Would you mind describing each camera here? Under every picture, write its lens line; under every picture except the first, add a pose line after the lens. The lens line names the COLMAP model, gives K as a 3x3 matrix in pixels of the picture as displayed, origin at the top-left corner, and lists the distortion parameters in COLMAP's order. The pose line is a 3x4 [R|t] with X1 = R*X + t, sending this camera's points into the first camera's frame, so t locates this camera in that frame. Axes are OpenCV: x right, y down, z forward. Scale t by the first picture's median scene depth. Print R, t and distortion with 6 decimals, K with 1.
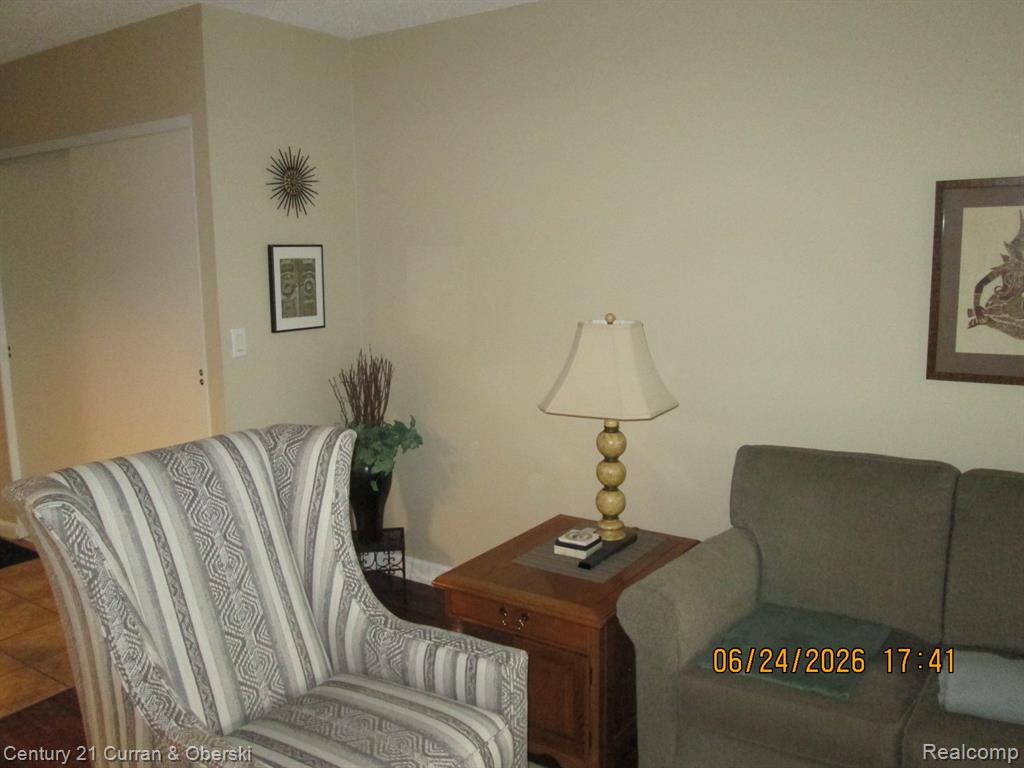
lens RADIAL K [[844.4, 0, 509.4], [0, 844.4, 384.2], [0, 0, 1]] dist [-0.057292, 0.027943]
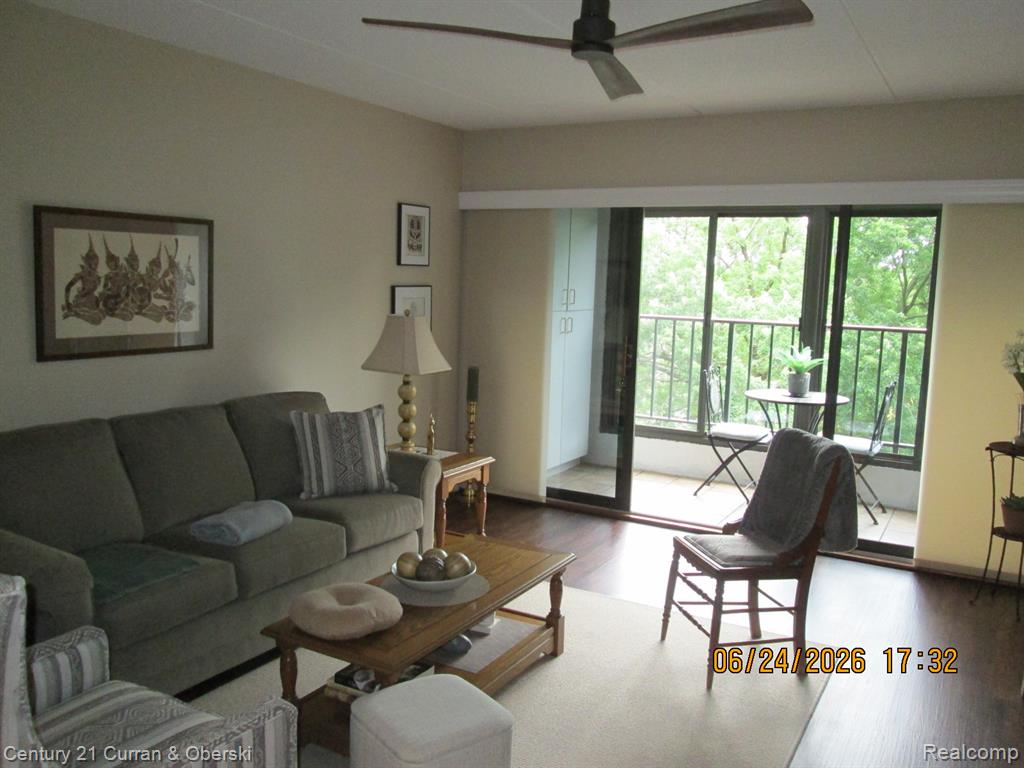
lens RADIAL K [[844.4, 0, 509.4], [0, 844.4, 384.2], [0, 0, 1]] dist [-0.057292, 0.027943]
pose [[-0.069133, -0.109698, 0.991558, -0.841719], [0.126771, 0.984912, 0.117802, -0.033089], [-0.989520, 0.133845, -0.054184, 0.395862]]
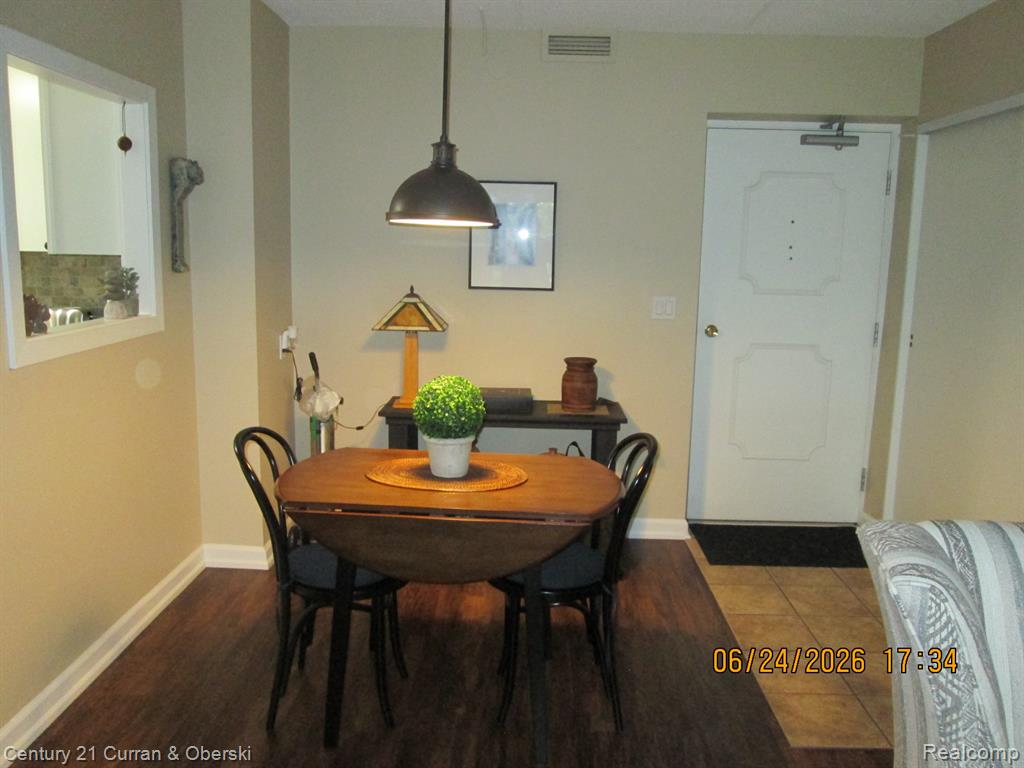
lens RADIAL K [[844.4, 0, 509.4], [0, 844.4, 384.2], [0, 0, 1]] dist [-0.057292, 0.027943]
pose [[0.538658, 0.164071, -0.826395, -0.134805], [-0.157764, 0.983148, 0.092360, -0.012951], [0.827622, 0.080625, 0.555465, 0.233161]]
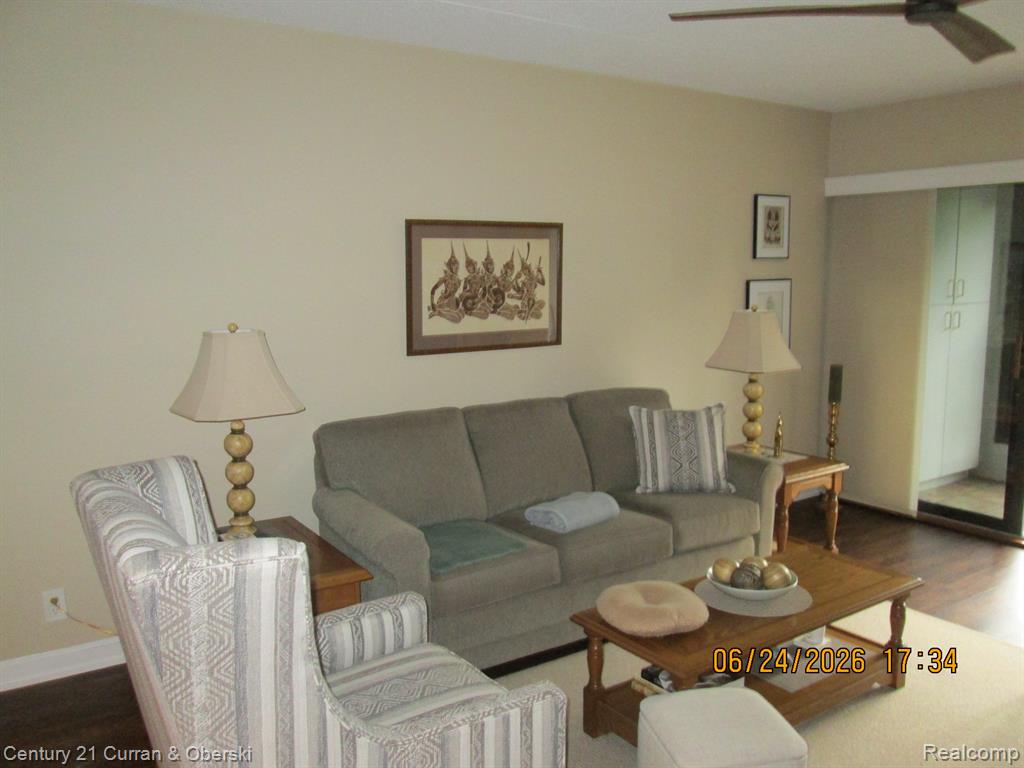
lens RADIAL K [[844.4, 0, 509.4], [0, 844.4, 384.2], [0, 0, 1]] dist [-0.057292, 0.027943]
pose [[0.375782, -0.113127, 0.919777, -0.823972], [0.143292, 0.987677, 0.062935, -0.026721], [-0.915563, 0.108147, 0.387362, 0.301837]]
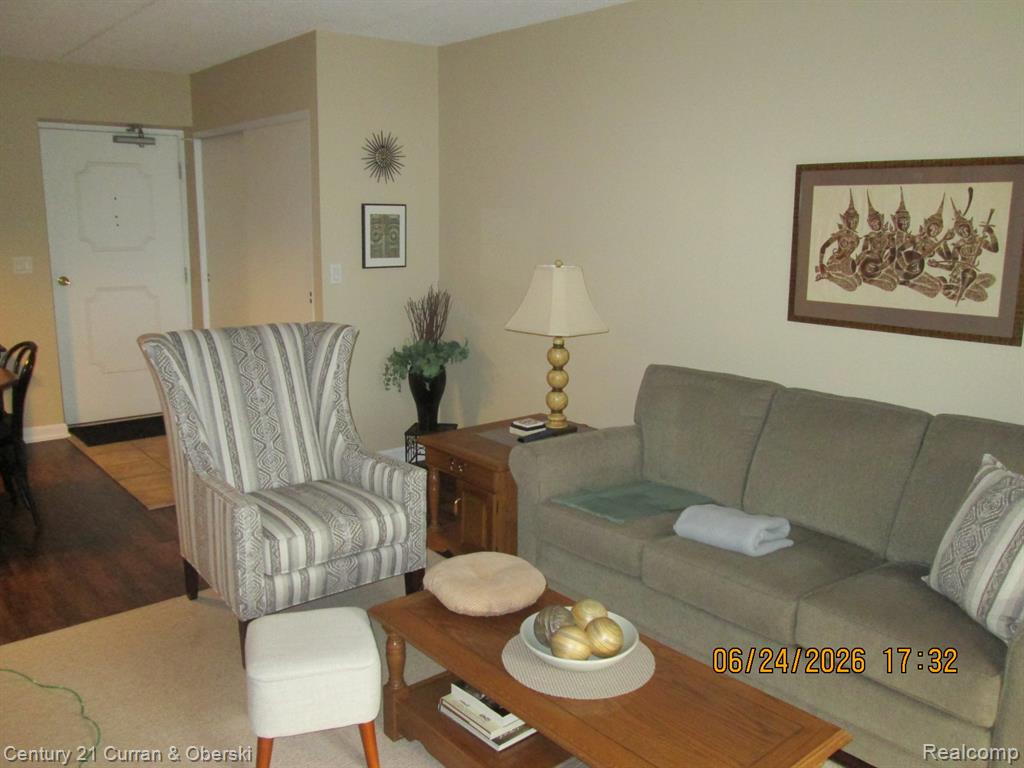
lens RADIAL K [[844.4, 0, 509.4], [0, 844.4, 384.2], [0, 0, 1]] dist [-0.057292, 0.027943]
pose [[0.961236, 0.078680, -0.264263, 0.465892], [-0.066980, 0.996345, 0.053012, 0.054624], [0.267468, -0.033256, 0.962993, -0.375840]]
